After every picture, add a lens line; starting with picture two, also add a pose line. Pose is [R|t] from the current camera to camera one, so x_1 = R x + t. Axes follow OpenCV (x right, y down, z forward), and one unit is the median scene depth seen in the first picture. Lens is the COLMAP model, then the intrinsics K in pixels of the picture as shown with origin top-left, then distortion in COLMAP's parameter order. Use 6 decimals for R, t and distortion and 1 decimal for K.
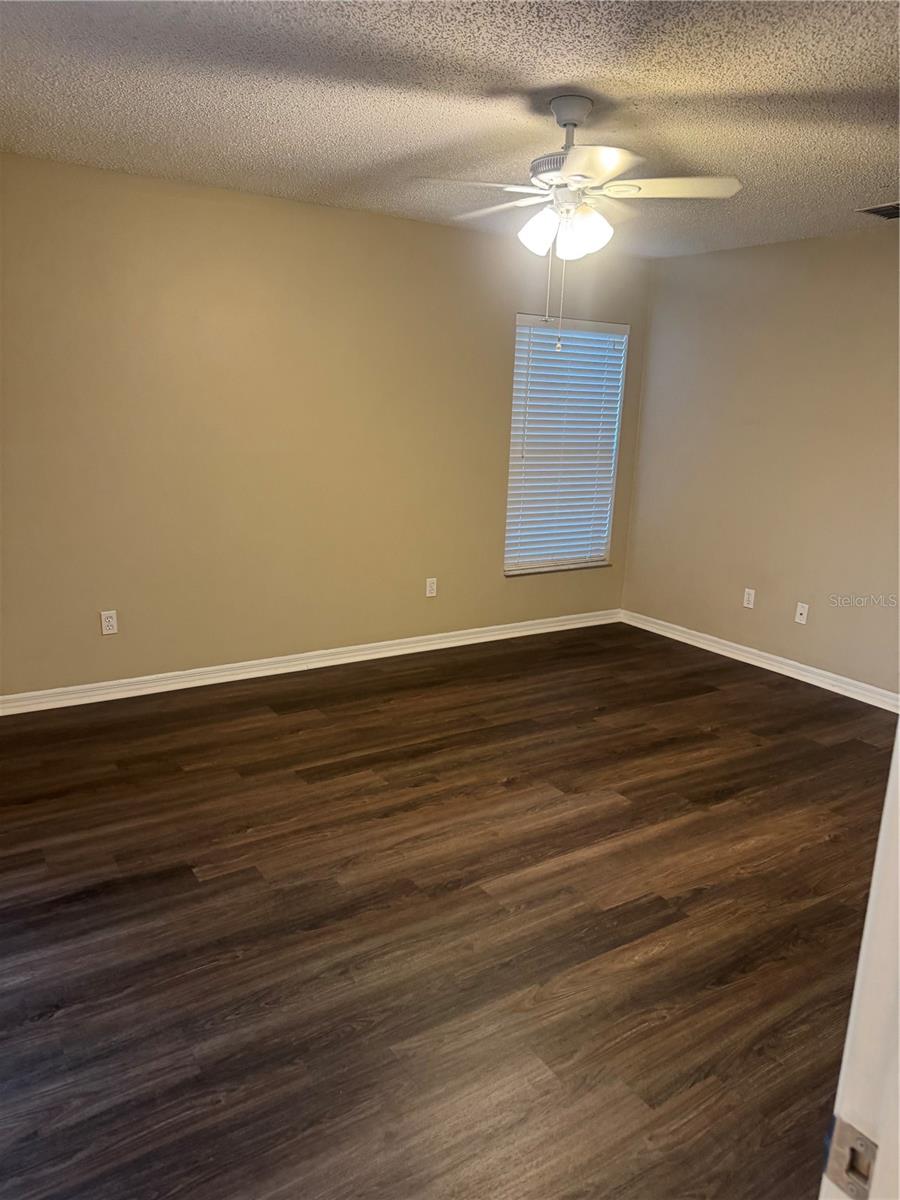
lens RADIAL K [[841.8, 0, 458.2], [0, 841.8, 599.4], [0, 0, 1]] dist [0.024087, -0.029442]
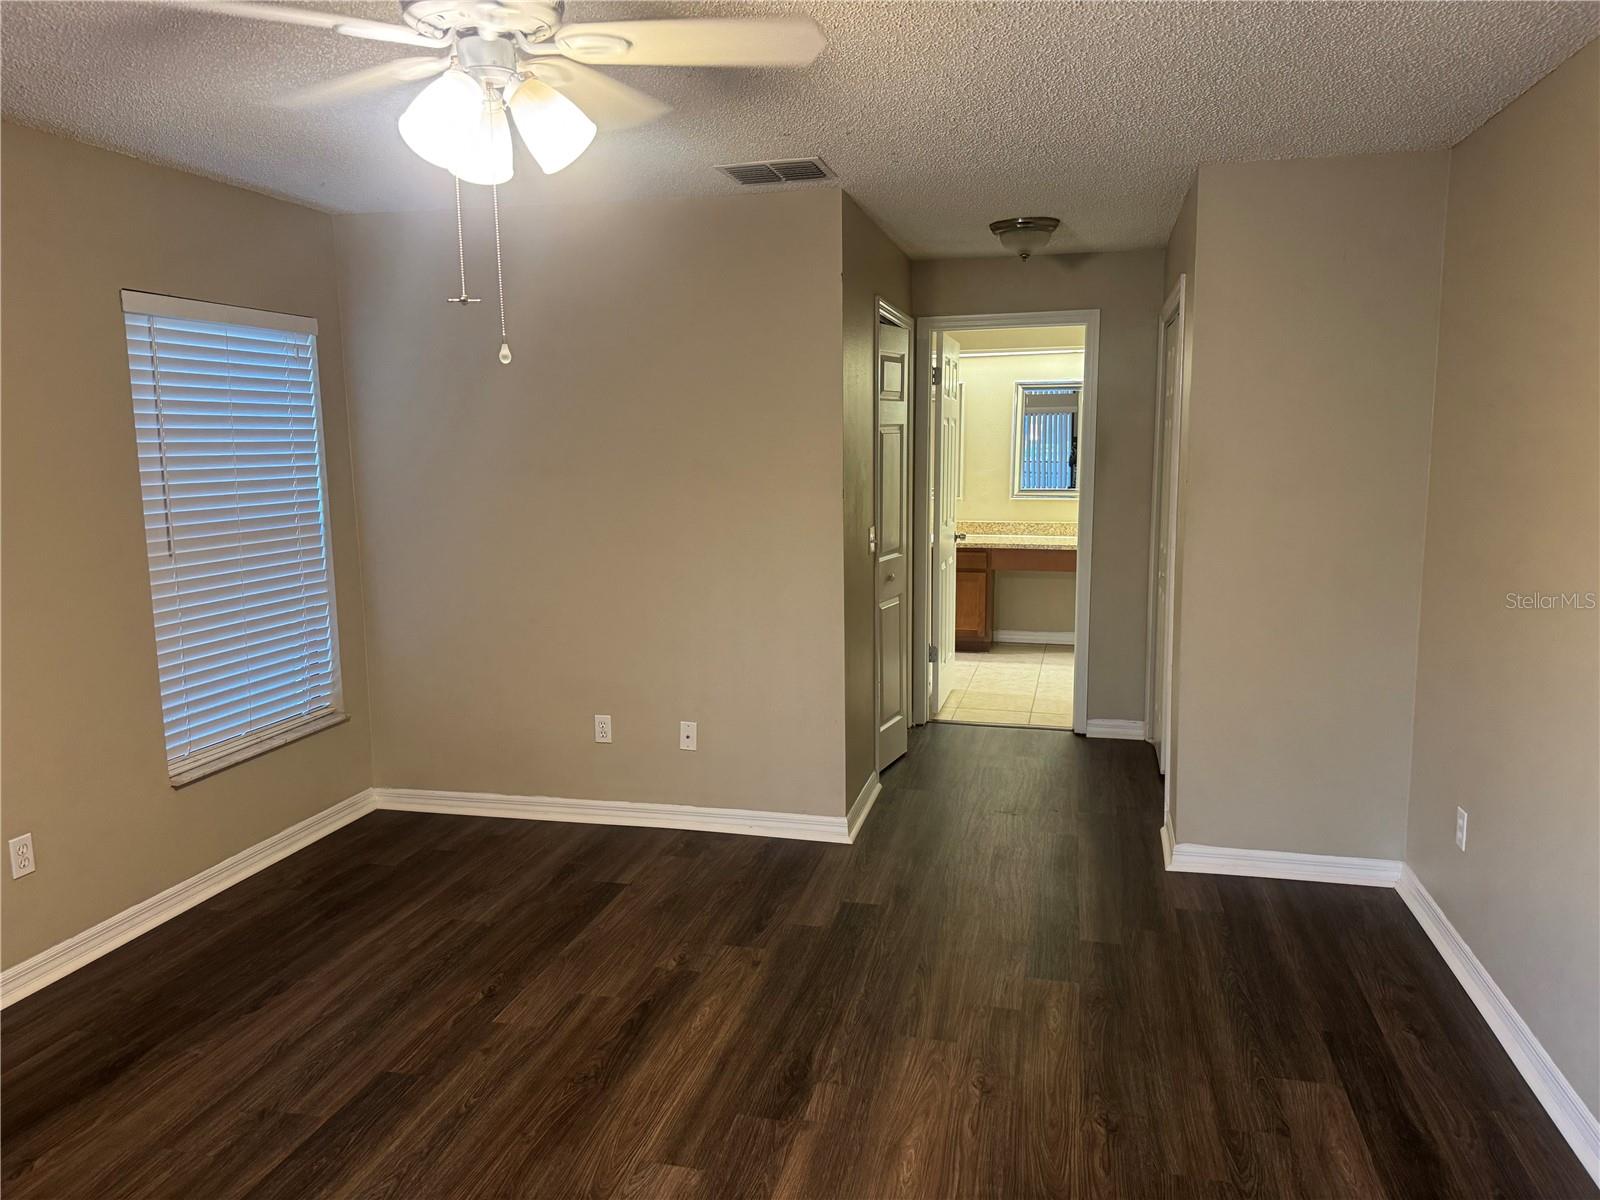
lens RADIAL K [[1122.3, 0, 796.6], [0, 1122.3, 601.1], [0, 0, 1]] dist [0.024087, -0.029442]
pose [[0.726198, -0.143494, 0.672344, -0.140314], [0.192012, 0.981390, 0.002060, -0.083887], [-0.660128, 0.127602, 0.740236, 0.284120]]
